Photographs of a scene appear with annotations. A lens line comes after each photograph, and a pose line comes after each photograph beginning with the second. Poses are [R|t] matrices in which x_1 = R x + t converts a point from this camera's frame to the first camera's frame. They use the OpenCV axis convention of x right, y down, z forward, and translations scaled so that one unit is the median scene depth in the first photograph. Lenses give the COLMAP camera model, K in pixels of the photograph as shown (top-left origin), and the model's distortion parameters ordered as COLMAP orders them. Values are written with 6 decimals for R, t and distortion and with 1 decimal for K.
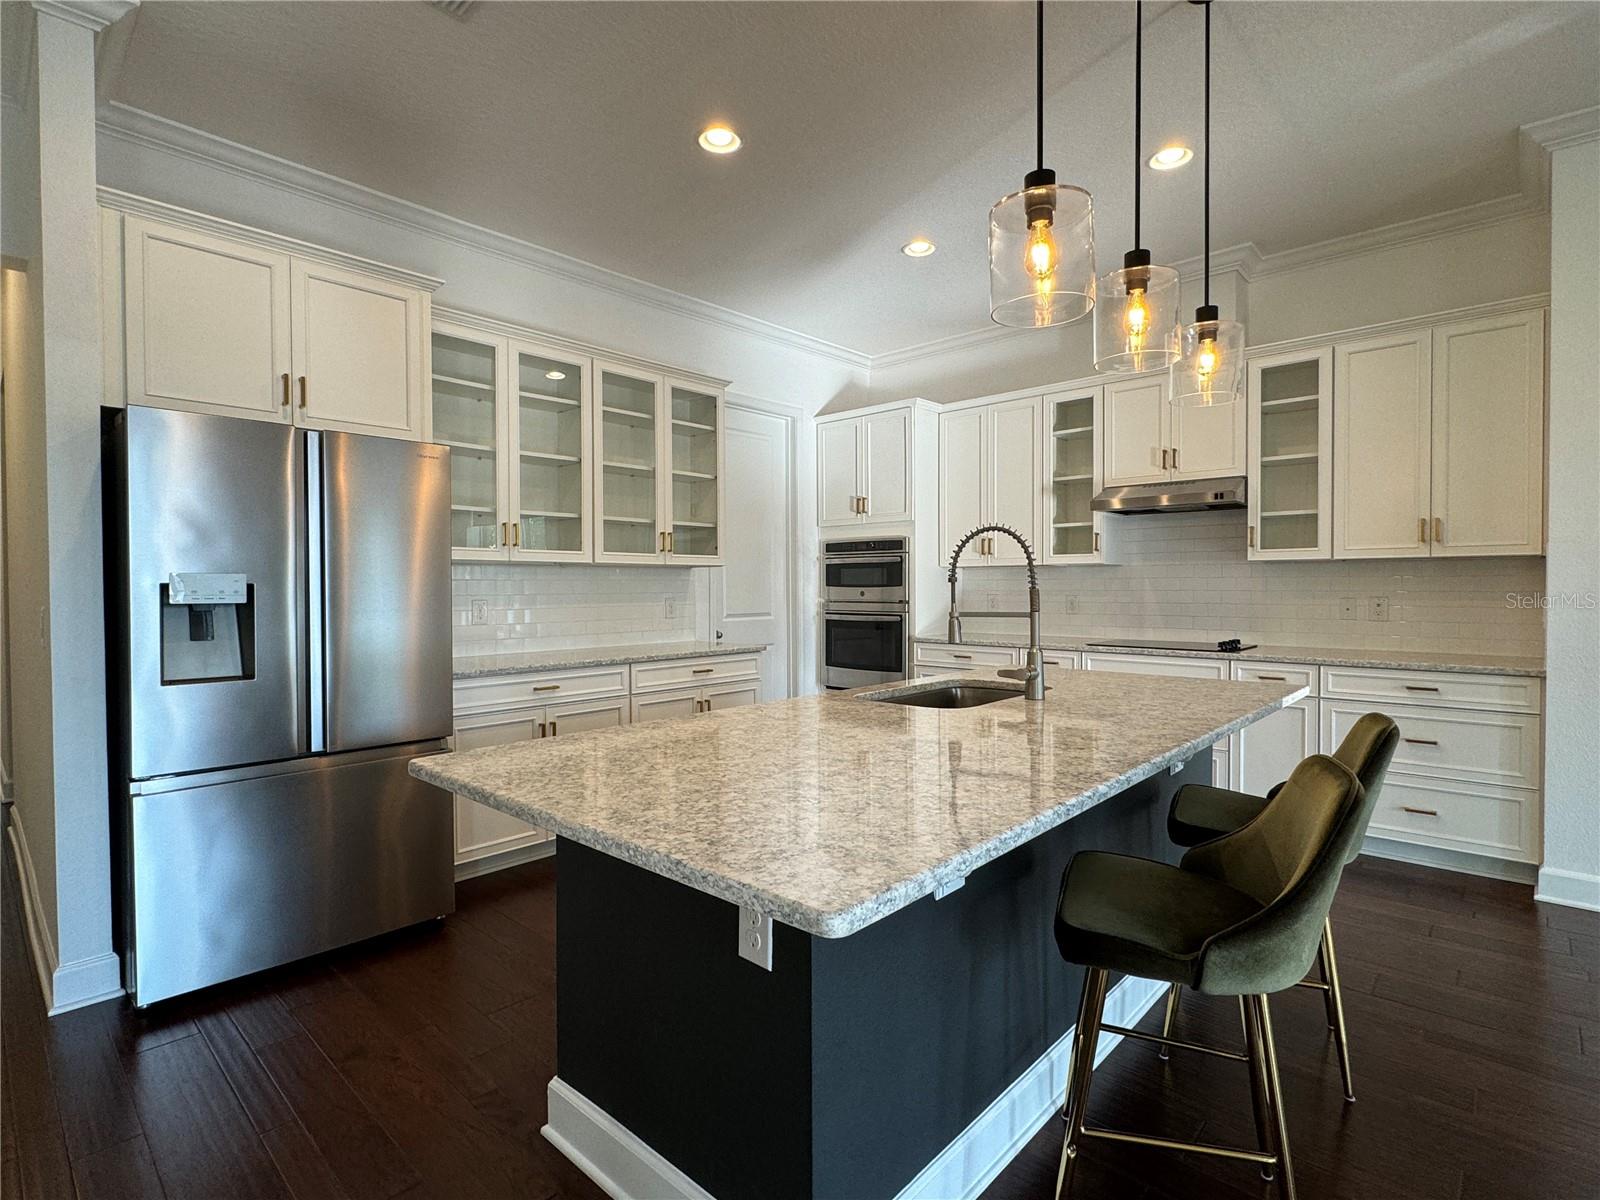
lens RADIAL K [[793.5, 0, 797.7], [0, 793.5, 602.0], [0, 0, 1]] dist [0.001133, -0.000911]
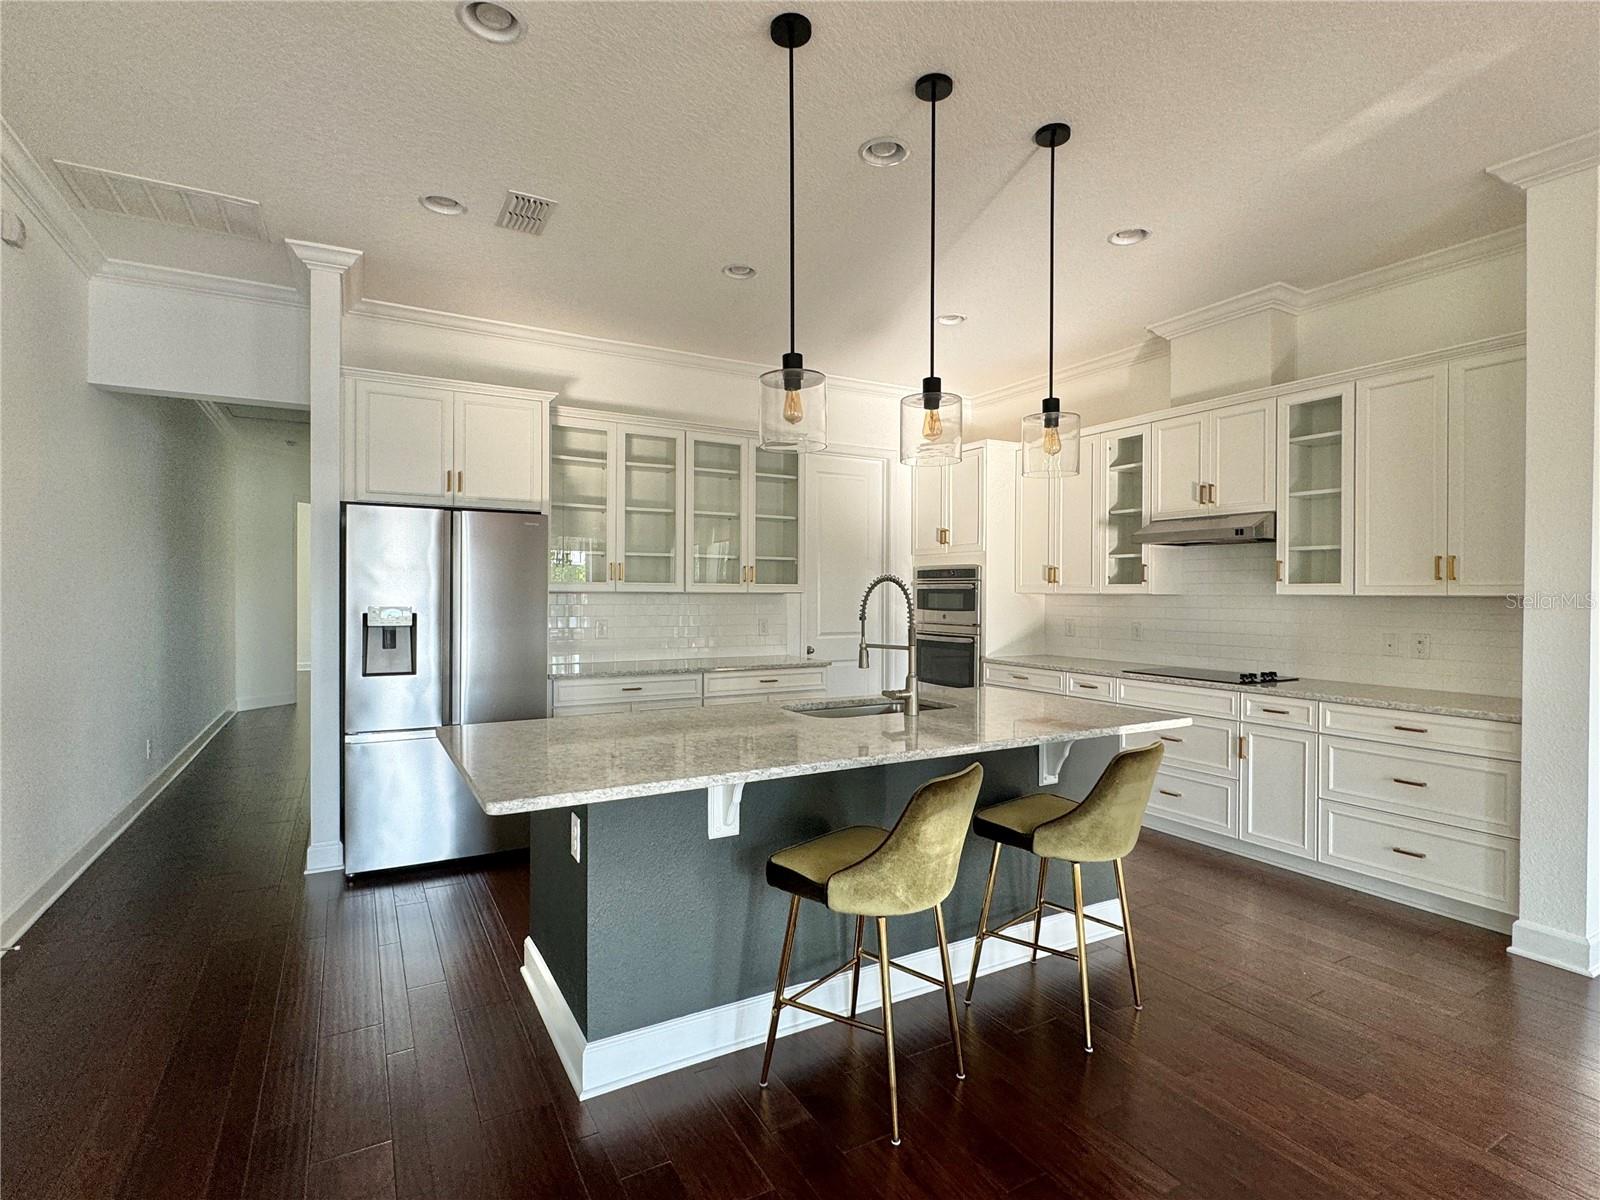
lens RADIAL K [[793.5, 0, 797.4], [0, 793.5, 602.5], [0, 0, 1]] dist [0.001133, -0.000911]
pose [[0.953245, 0.012593, -0.301936, 0.343887], [-0.015059, 0.999870, -0.005841, -0.031465], [0.301823, 0.010115, 0.953310, -0.177797]]
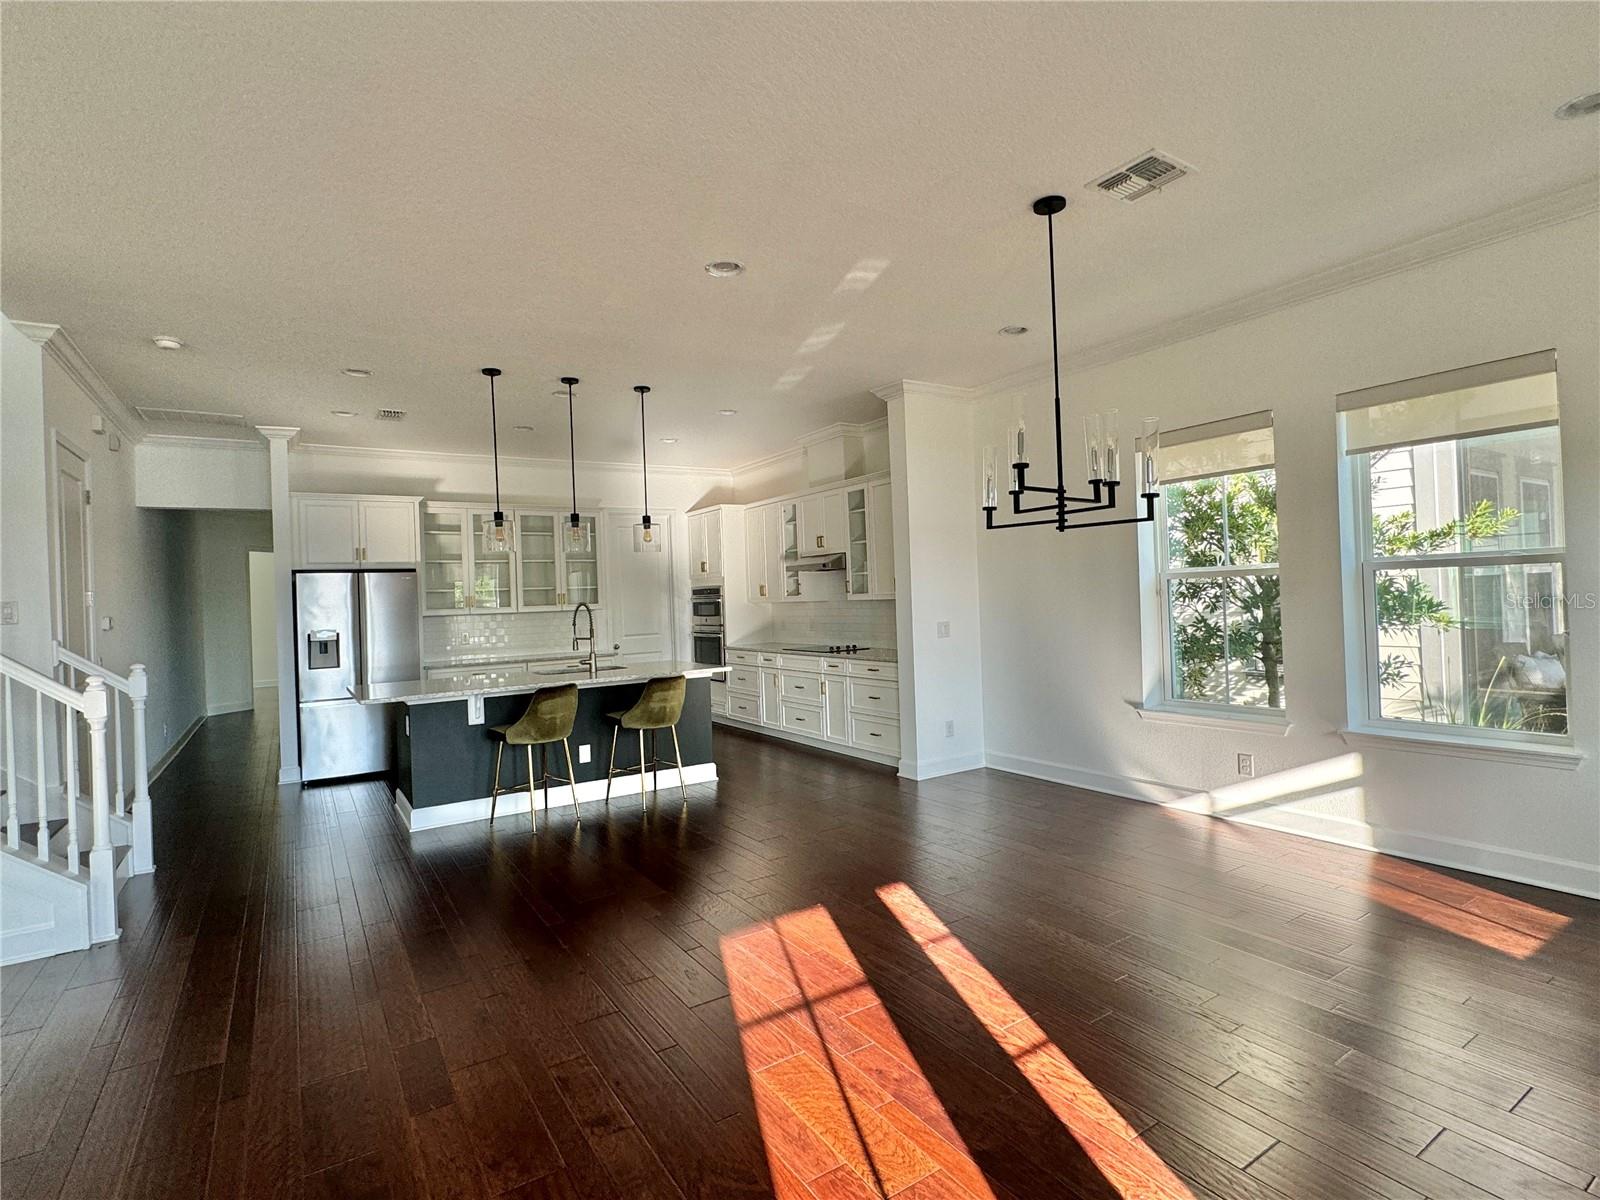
lens RADIAL K [[793.5, 0, 796.8], [0, 793.5, 596.4], [0, 0, 1]] dist [0.001133, -0.000911]
pose [[0.968339, -0.031894, -0.247594, 1.059663], [0.027778, 0.999412, -0.020101, -0.033747], [0.248089, 0.012587, 0.968655, -0.875702]]
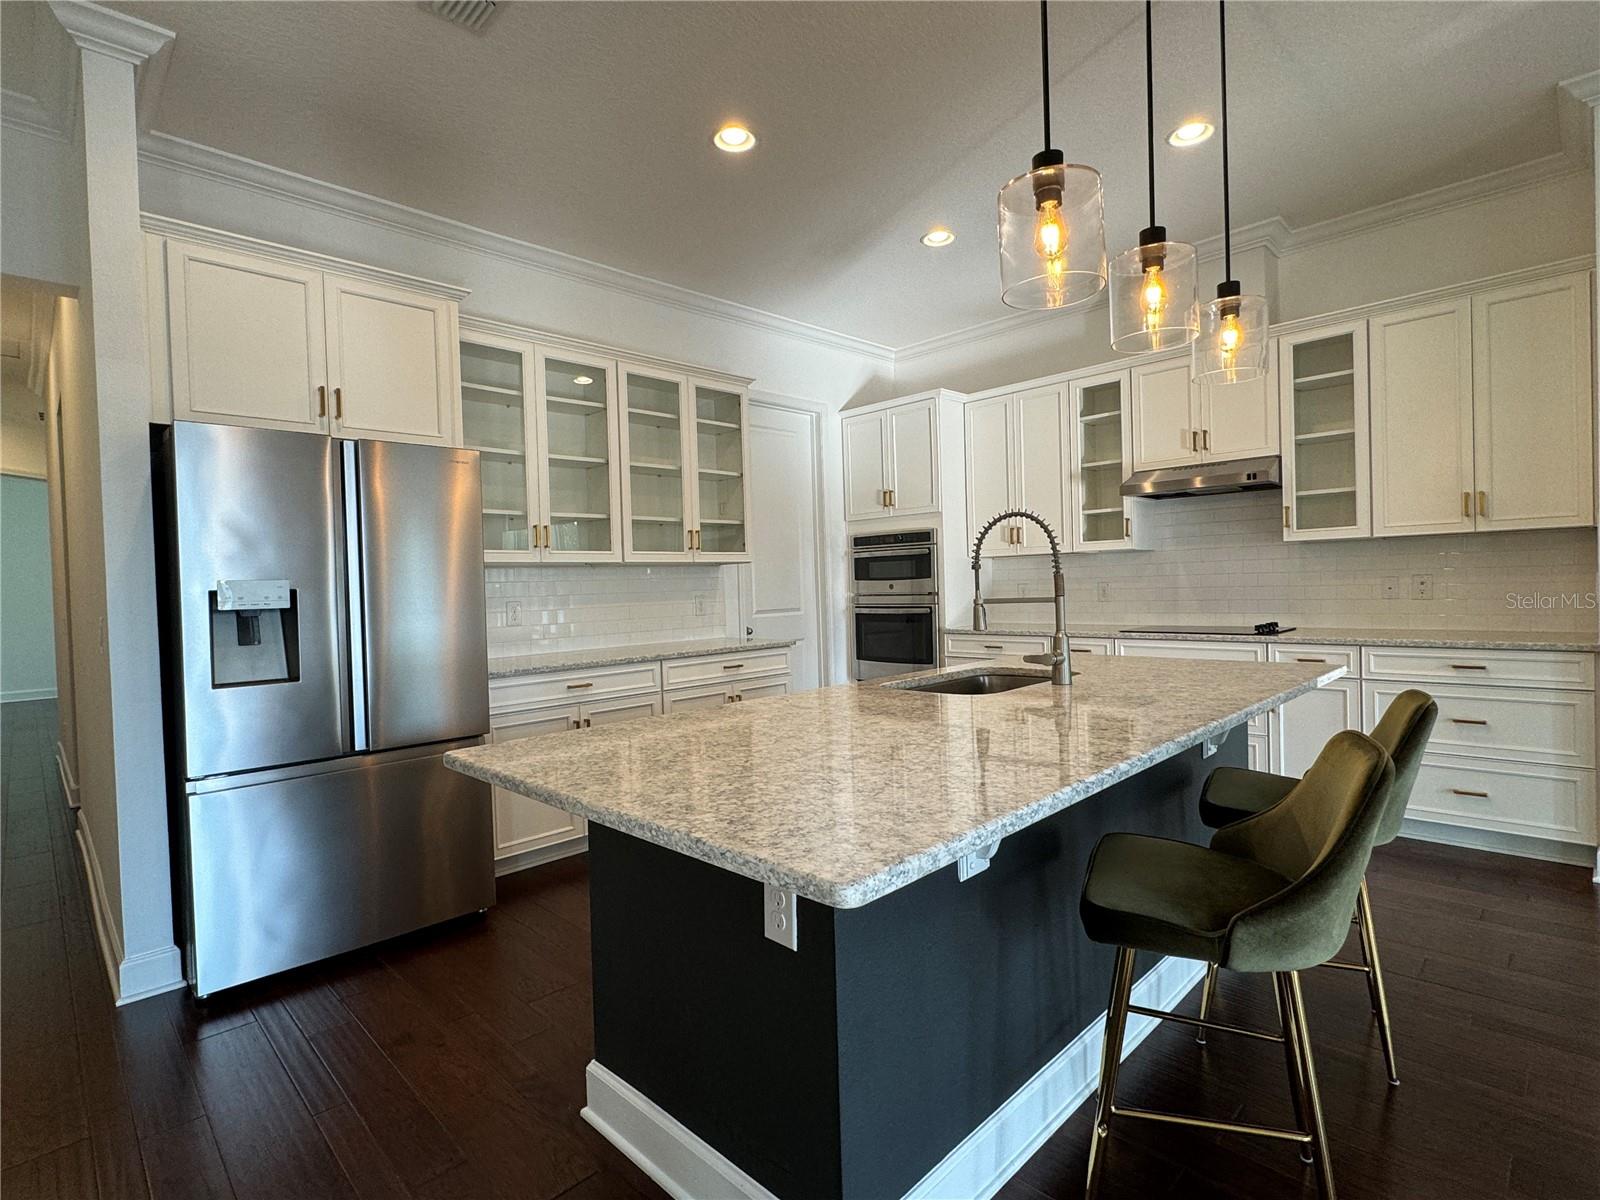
lens RADIAL K [[793.5, 0, 797.8], [0, 793.5, 601.0], [0, 0, 1]] dist [0.001133, -0.000911]
pose [[0.998769, -0.025782, -0.042385, 0.008623], [0.025845, 0.999666, 0.000919, 0.005967], [0.042347, -0.002014, 0.999101, -0.005774]]
